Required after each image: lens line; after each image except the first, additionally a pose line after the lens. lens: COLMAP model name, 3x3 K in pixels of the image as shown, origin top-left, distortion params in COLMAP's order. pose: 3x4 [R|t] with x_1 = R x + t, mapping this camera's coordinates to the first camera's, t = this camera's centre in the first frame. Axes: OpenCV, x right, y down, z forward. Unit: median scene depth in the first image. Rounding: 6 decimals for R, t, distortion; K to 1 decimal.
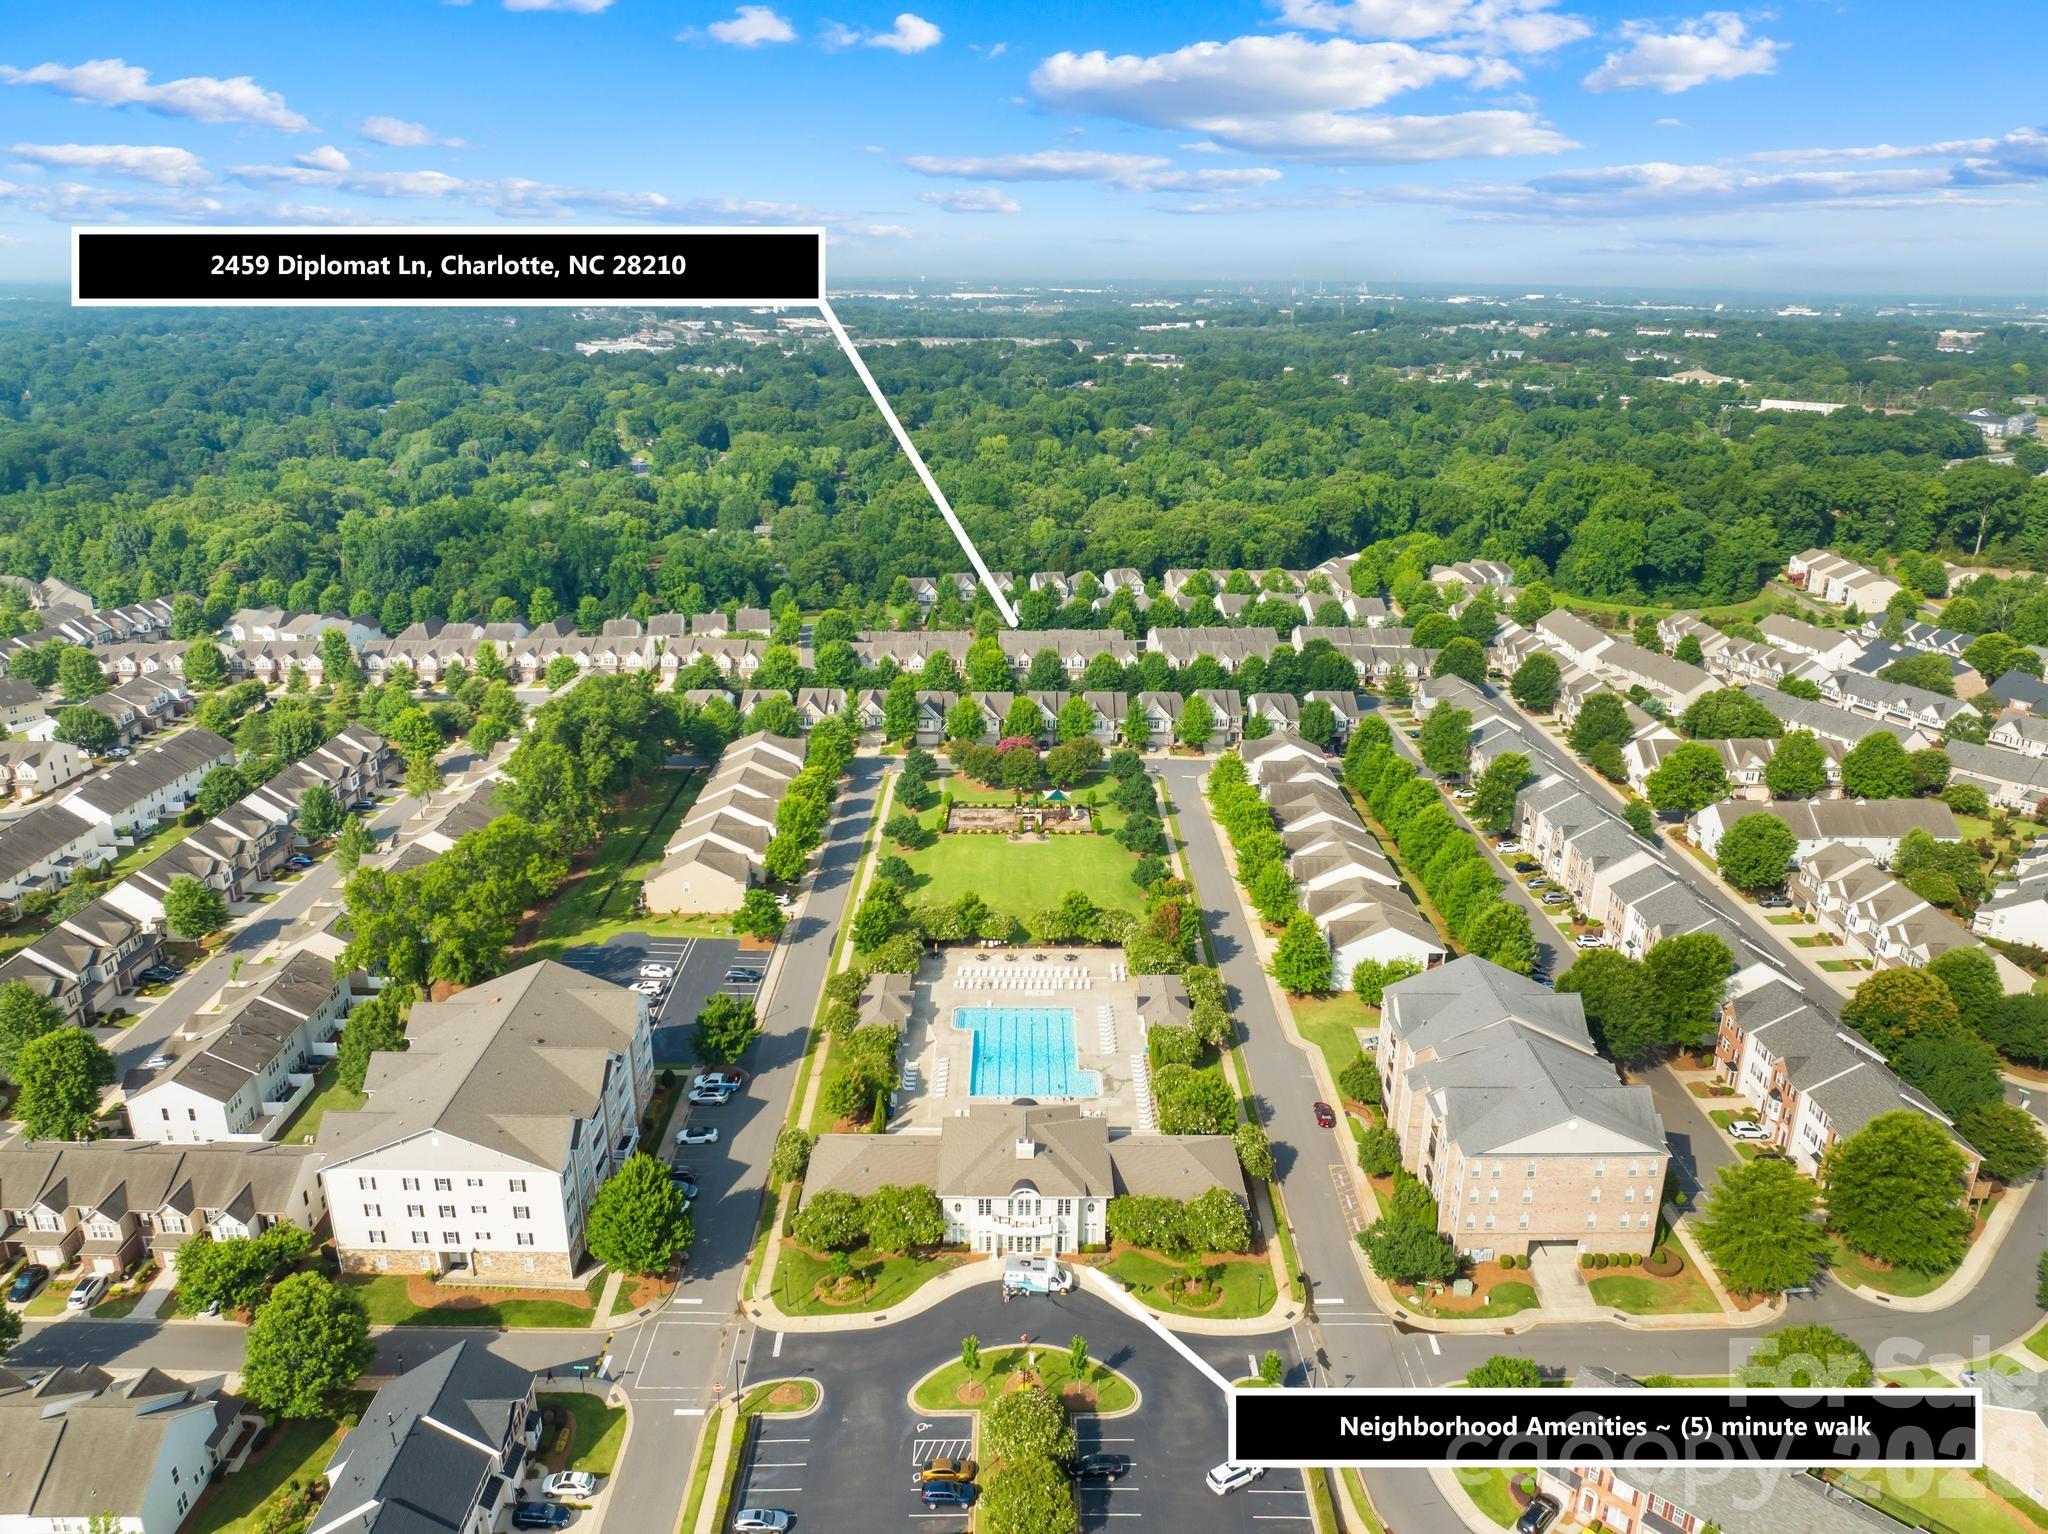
lens RADIAL K [[1437.3, 0, 1042.5], [0, 1437.3, 762.2], [0, 0, 1]] dist [-0.034739, -0.000447]
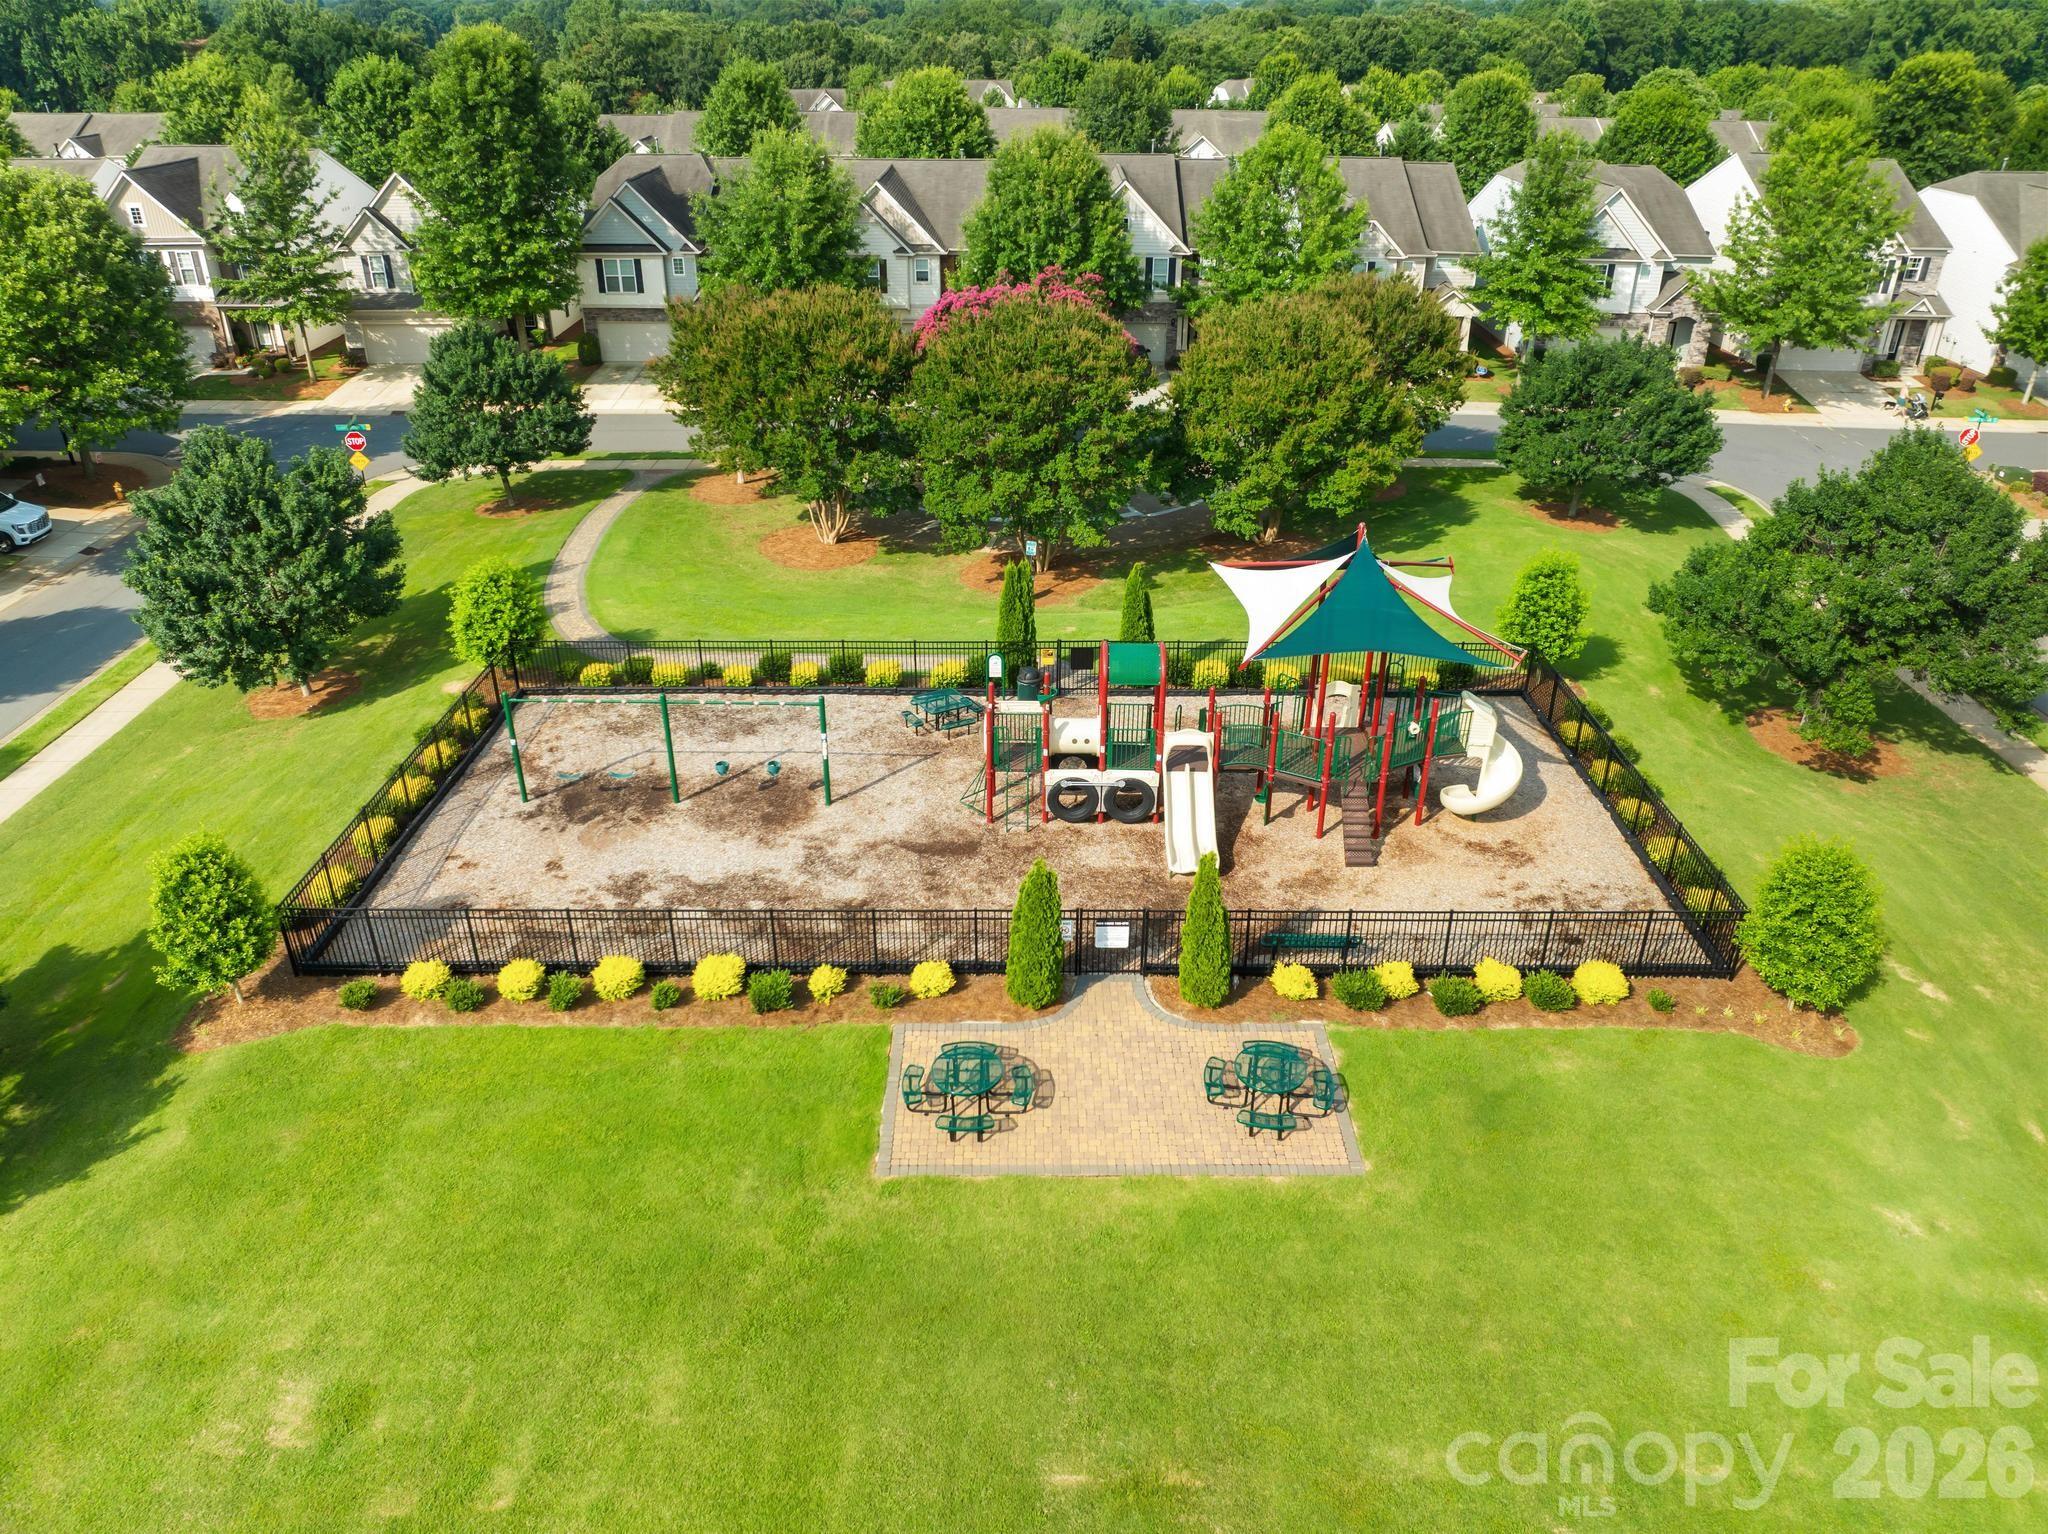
lens RADIAL K [[1437.3, 0, 1042.5], [0, 1437.3, 762.2], [0, 0, 1]] dist [-0.034739, -0.000447]
pose [[0.999973, 0.001840, -0.007131, -0.012892], [-0.000661, 0.986798, 0.161956, 0.015994], [0.007335, -0.161946, 0.986772, 0.834840]]
